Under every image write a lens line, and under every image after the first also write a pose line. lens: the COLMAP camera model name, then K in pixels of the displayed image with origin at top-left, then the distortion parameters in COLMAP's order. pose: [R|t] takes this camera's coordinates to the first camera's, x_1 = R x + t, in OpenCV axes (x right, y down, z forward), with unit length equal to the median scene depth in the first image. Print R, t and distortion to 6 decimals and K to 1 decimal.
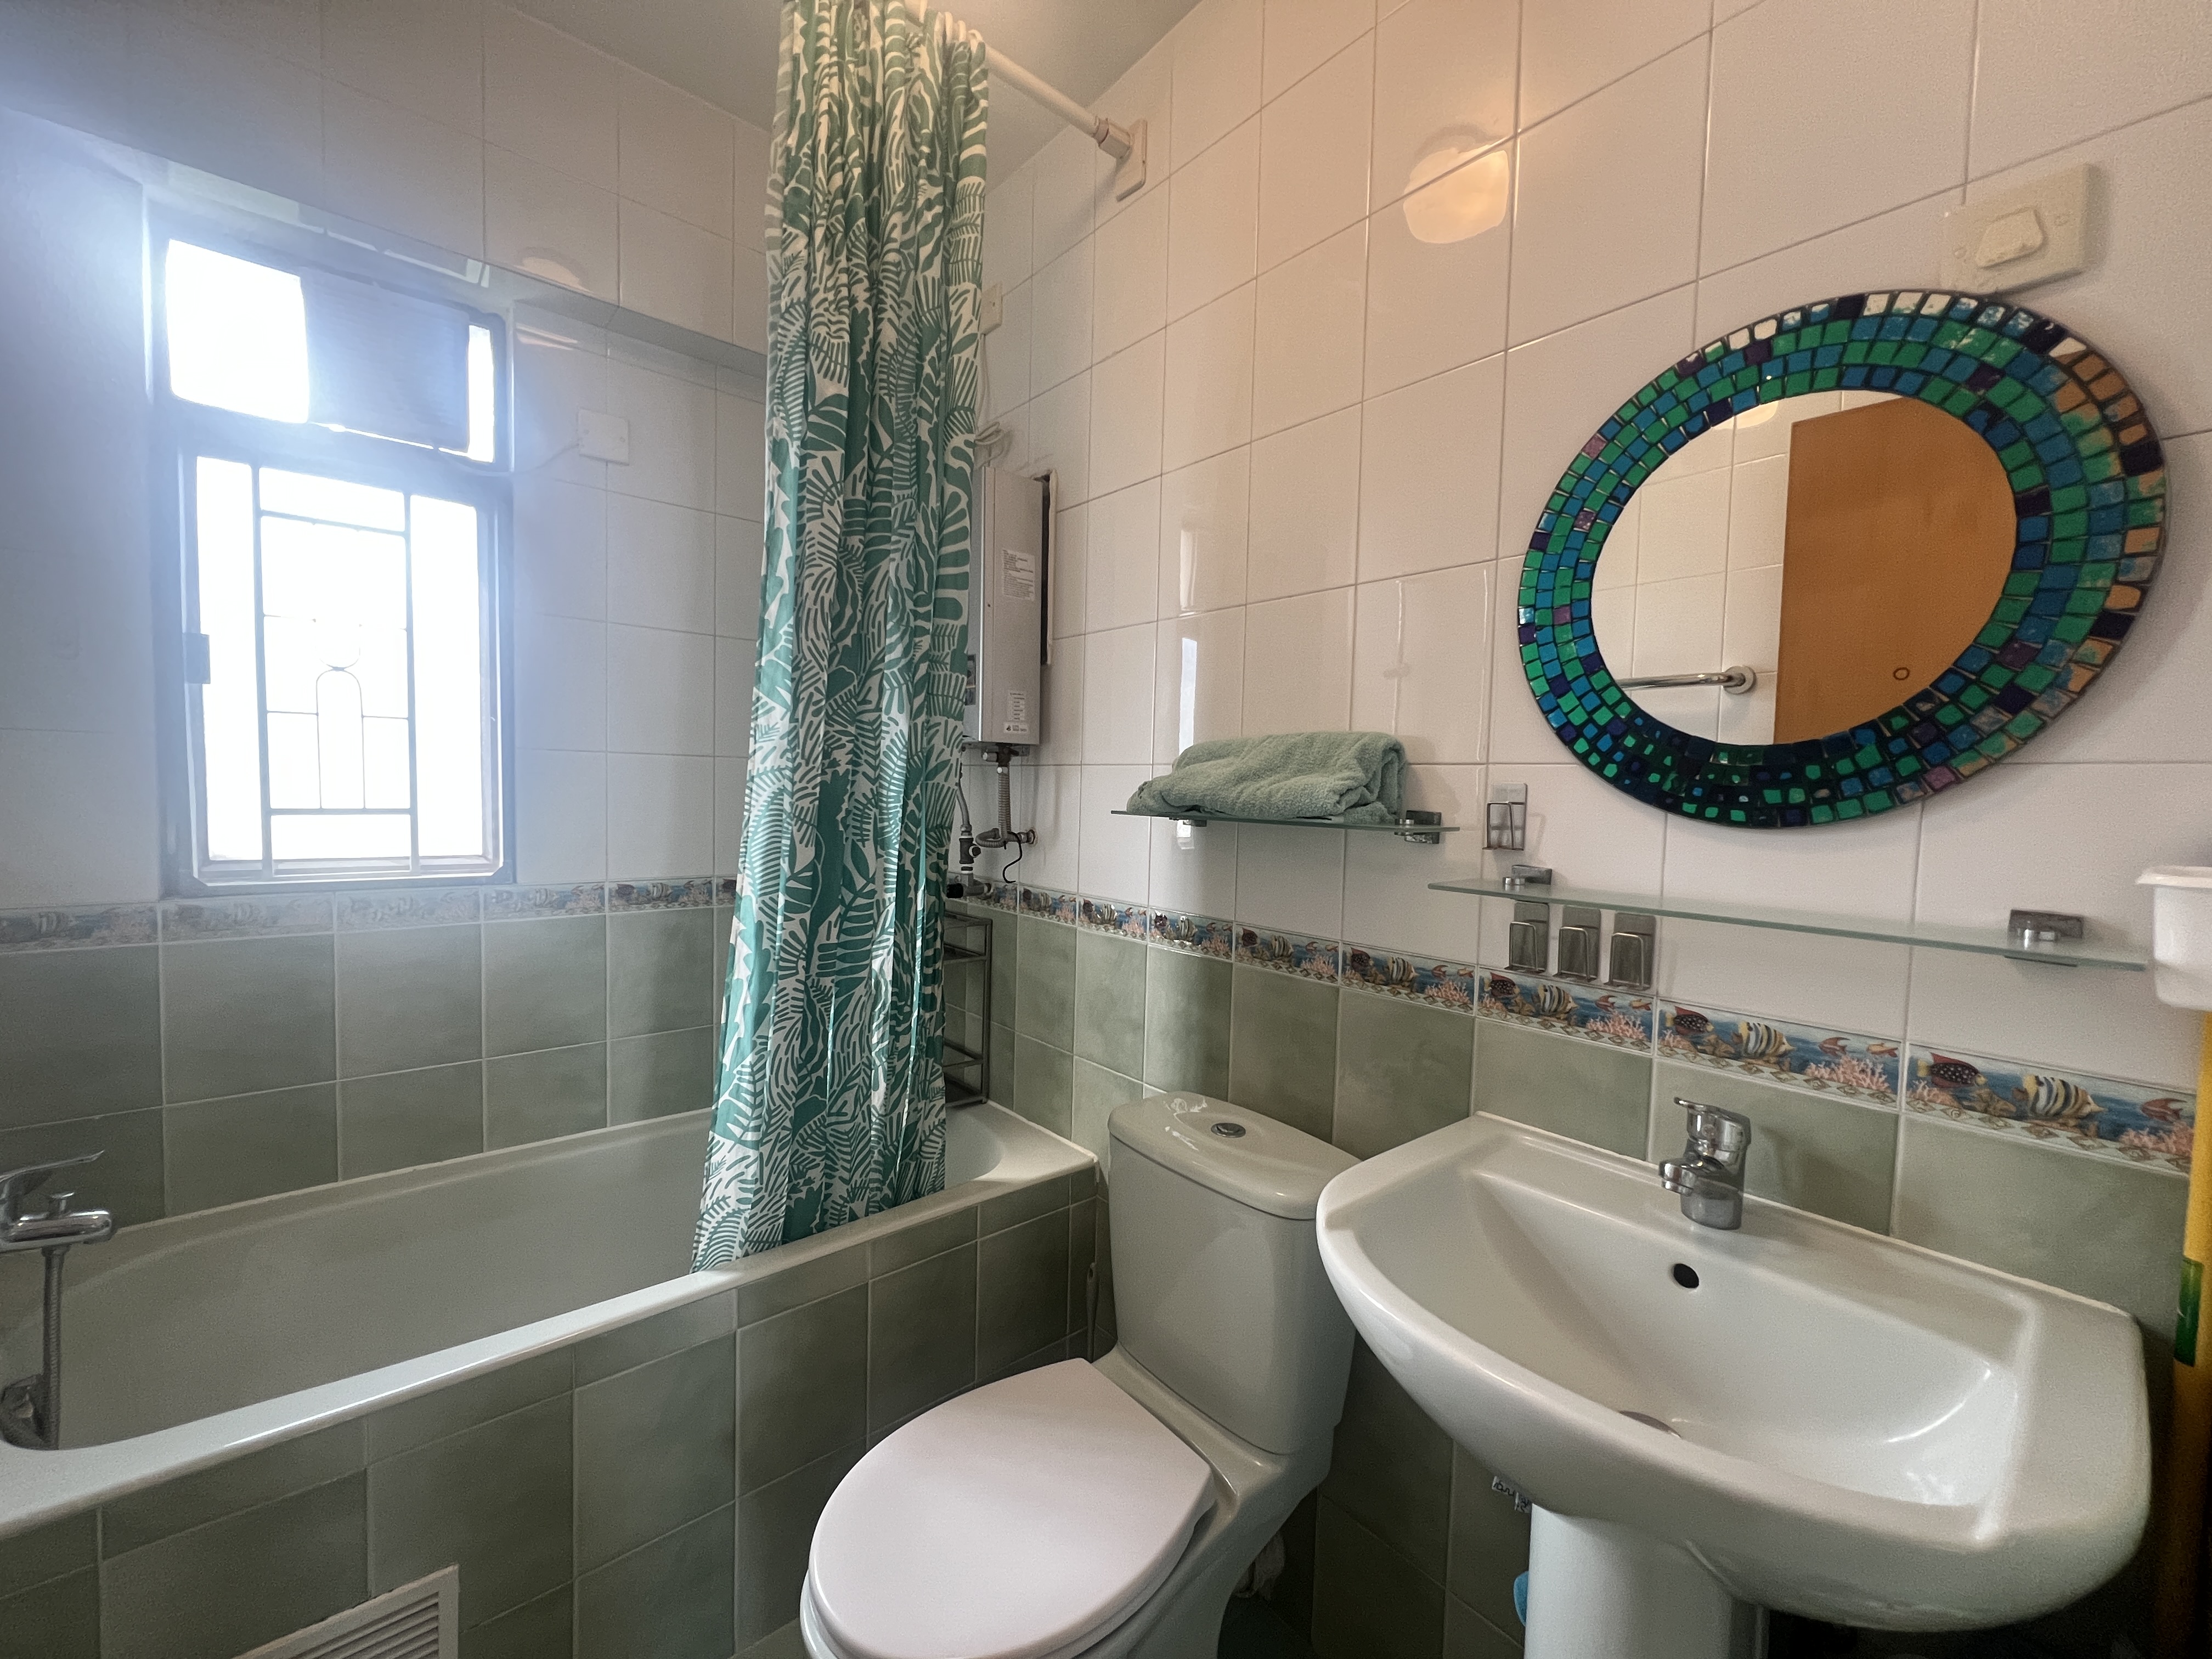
lens RADIAL K [[883.8, 0, 1105.9], [0, 883.8, 840.2], [0, 0, 1]] dist [-0.001267, 0.000291]
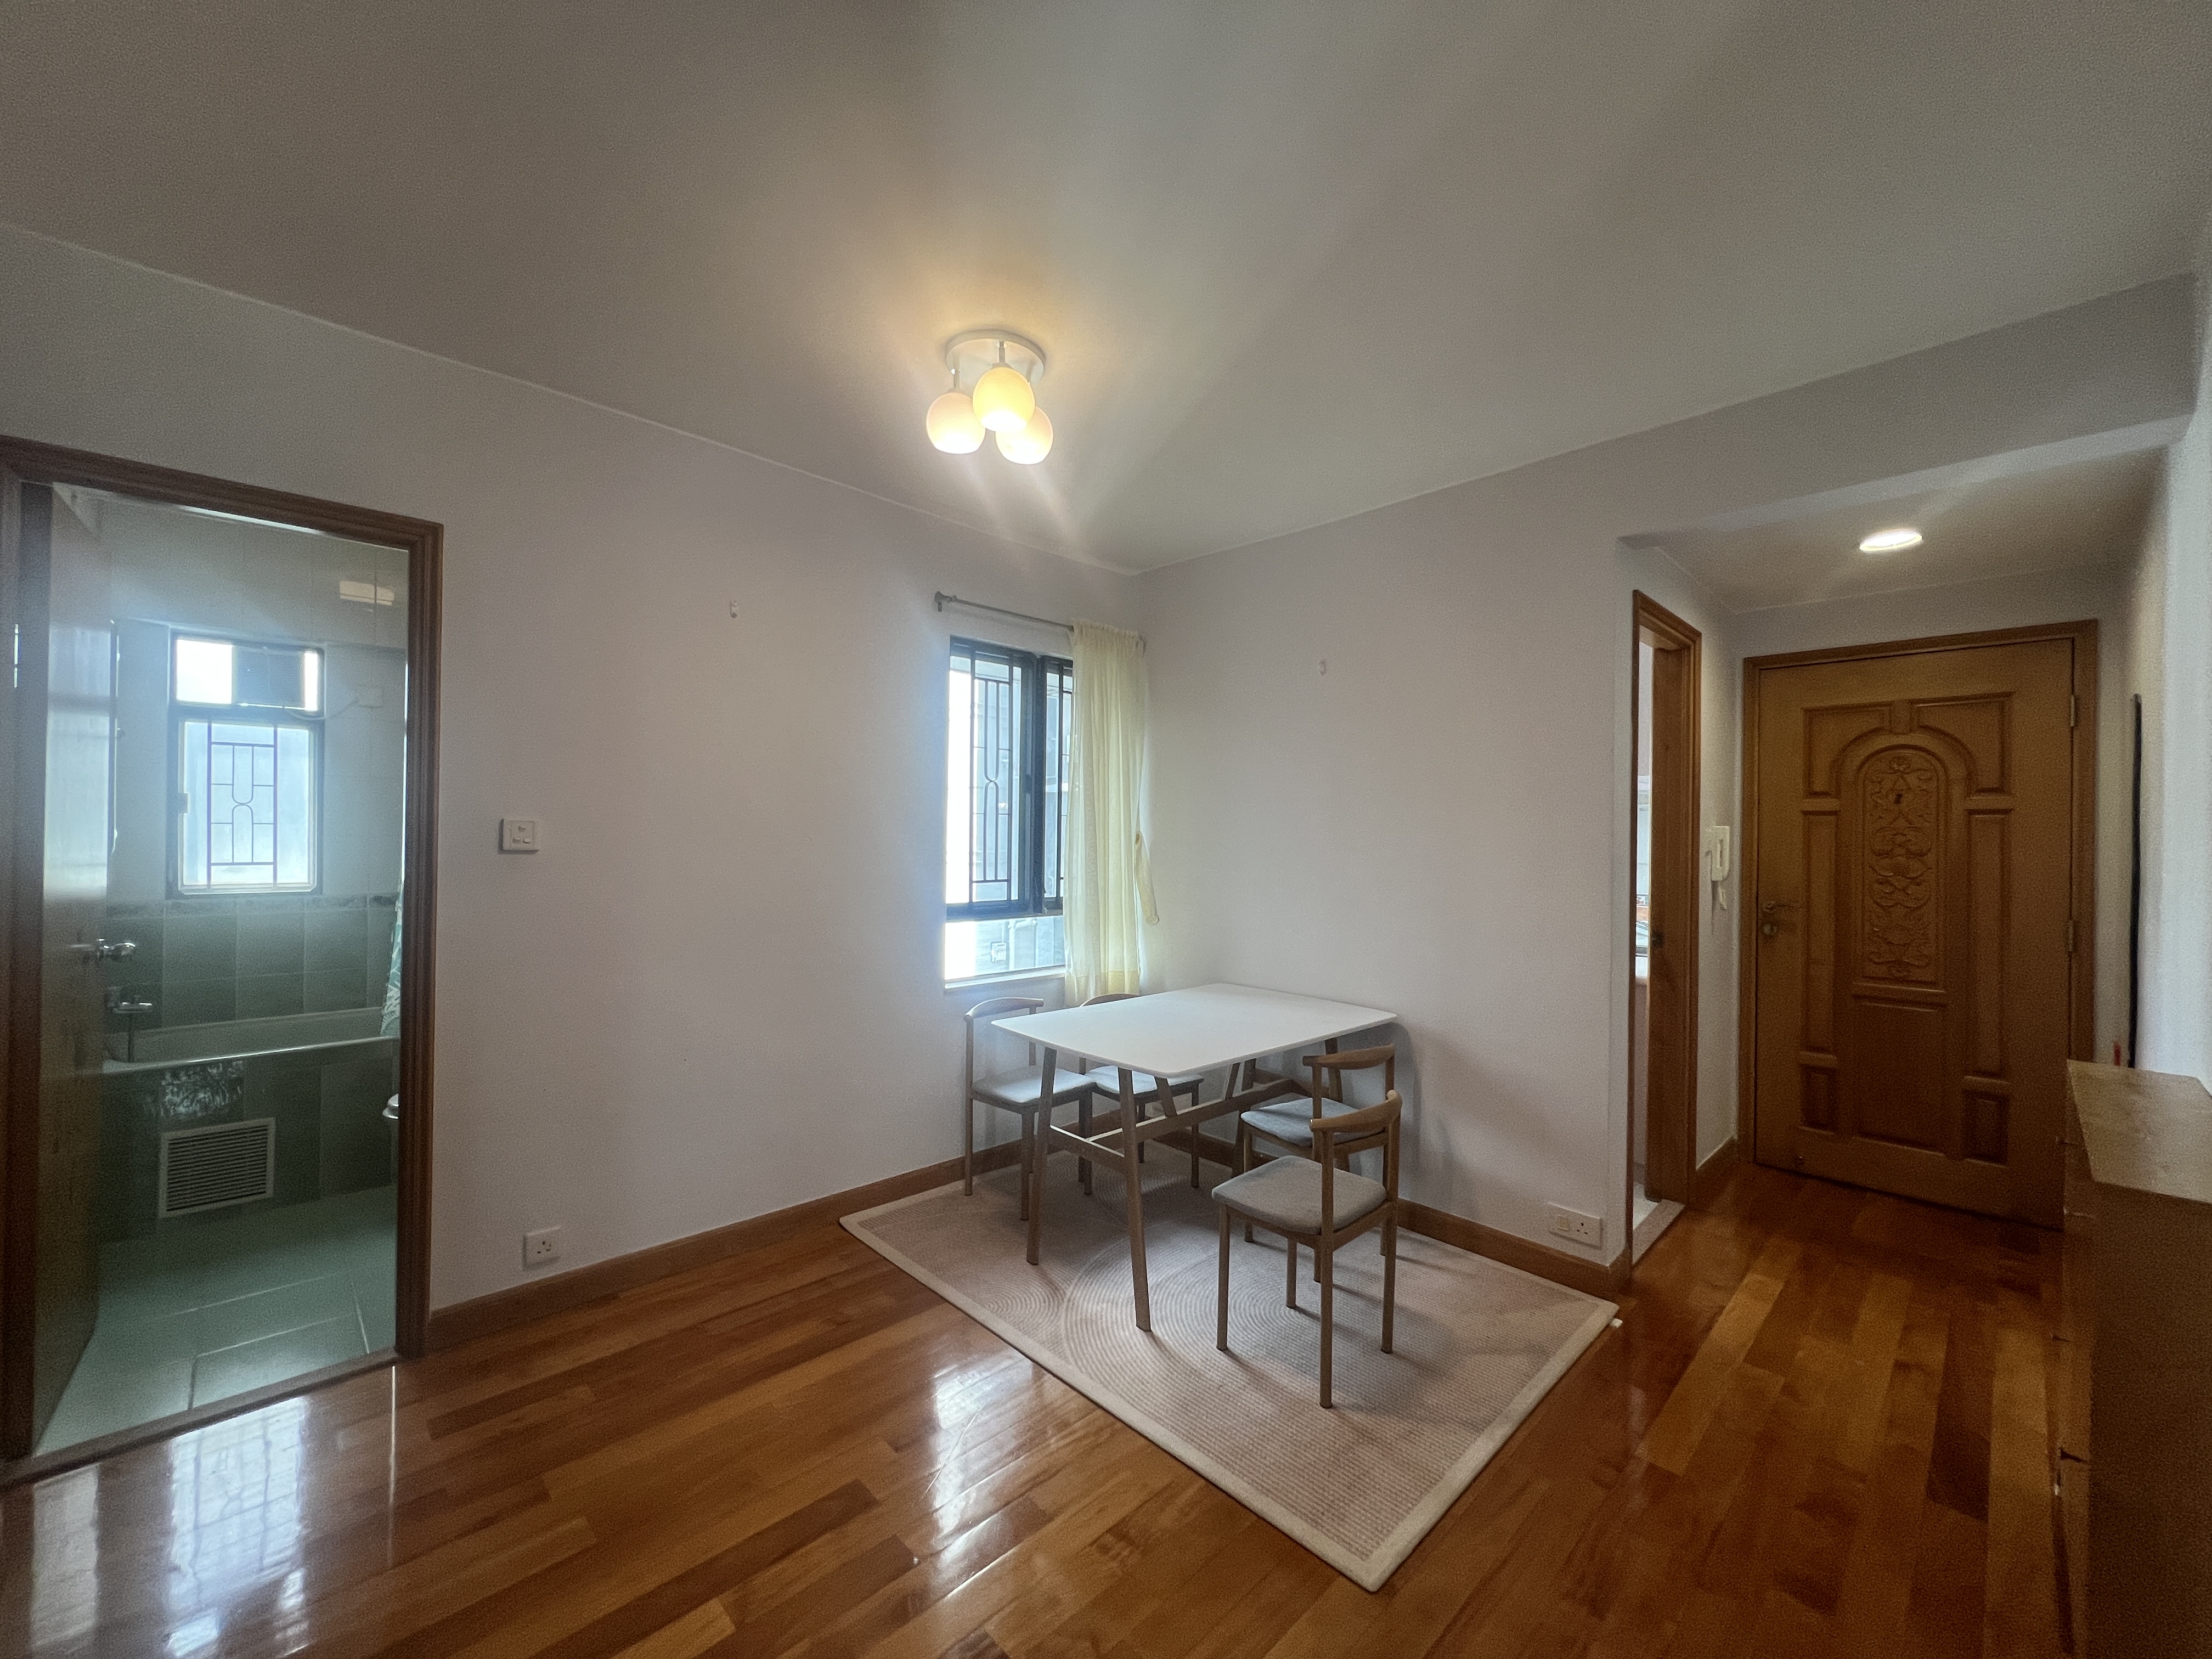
lens RADIAL K [[883.8, 0, 1093.4], [0, 883.8, 828.8], [0, 0, 1]] dist [-0.001267, 0.000291]
pose [[0.998180, -0.013594, 0.058750, 1.227787], [0.016425, 0.998713, -0.047981, 0.022409], [-0.058022, 0.048859, 0.997119, -1.442928]]
